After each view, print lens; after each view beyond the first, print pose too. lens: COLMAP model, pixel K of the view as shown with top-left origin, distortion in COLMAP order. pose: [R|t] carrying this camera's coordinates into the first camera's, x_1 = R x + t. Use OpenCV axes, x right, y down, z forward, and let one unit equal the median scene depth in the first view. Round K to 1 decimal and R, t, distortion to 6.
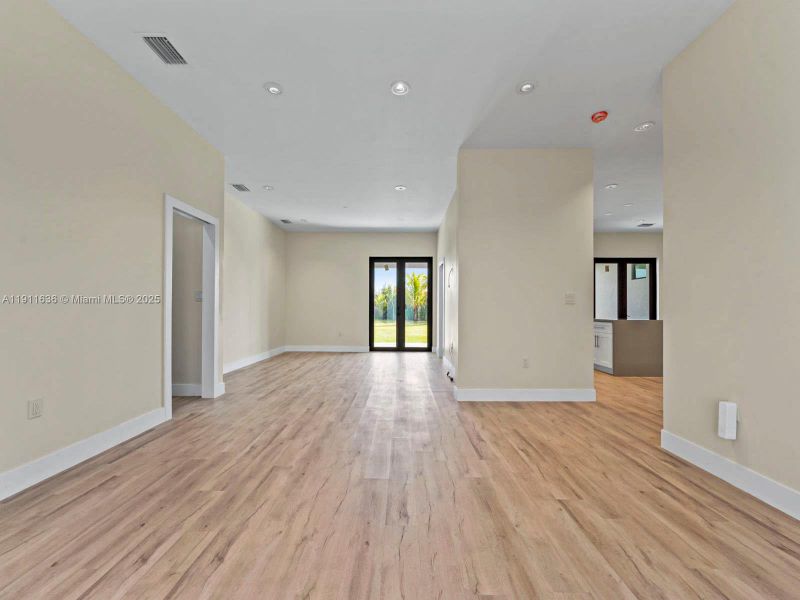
lens RADIAL K [[323.2, 0, 397.0], [0, 323.2, 305.4], [0, 0, 1]] dist [-0.000886, -0.000270]
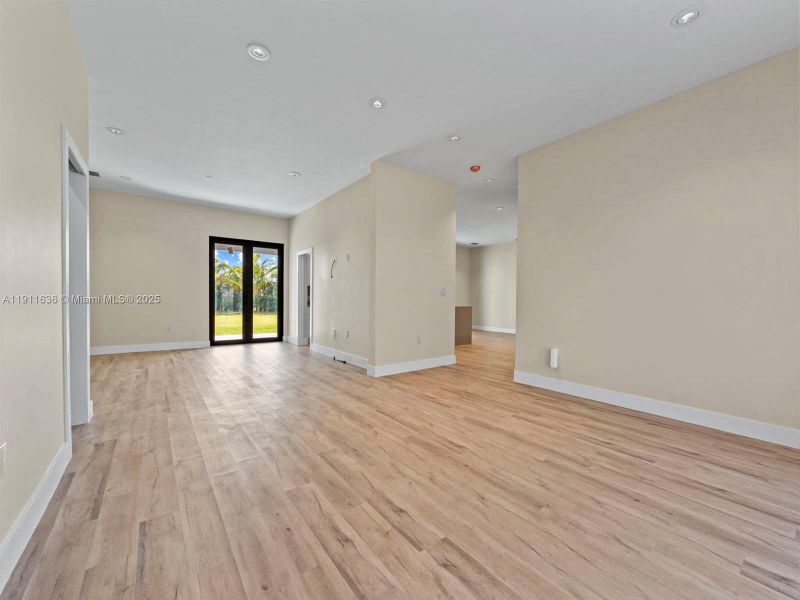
lens RADIAL K [[323.2, 0, 397.0], [0, 323.2, 305.4], [0, 0, 1]] dist [-0.000886, -0.000270]
pose [[0.788958, -0.008191, 0.614392, -0.223501], [-0.014272, 0.999397, 0.031651, -0.001430], [-0.614281, -0.033740, 0.788366, 0.017233]]
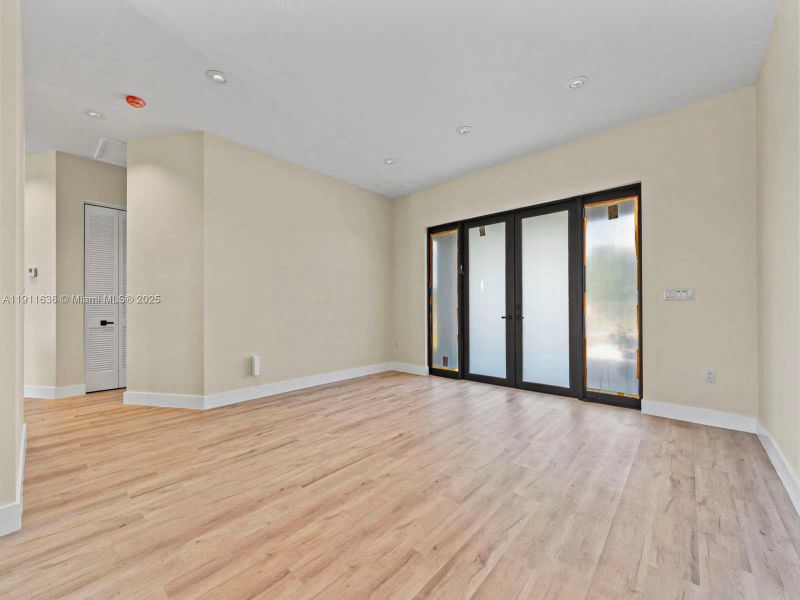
lens RADIAL K [[323.2, 0, 397.0], [0, 323.2, 305.4], [0, 0, 1]] dist [-0.000886, -0.000270]
pose [[-0.754484, 0.002165, 0.656315, -0.219536], [-0.006739, 0.999916, -0.011045, 0.002568], [-0.656284, -0.012757, -0.754406, 0.477060]]
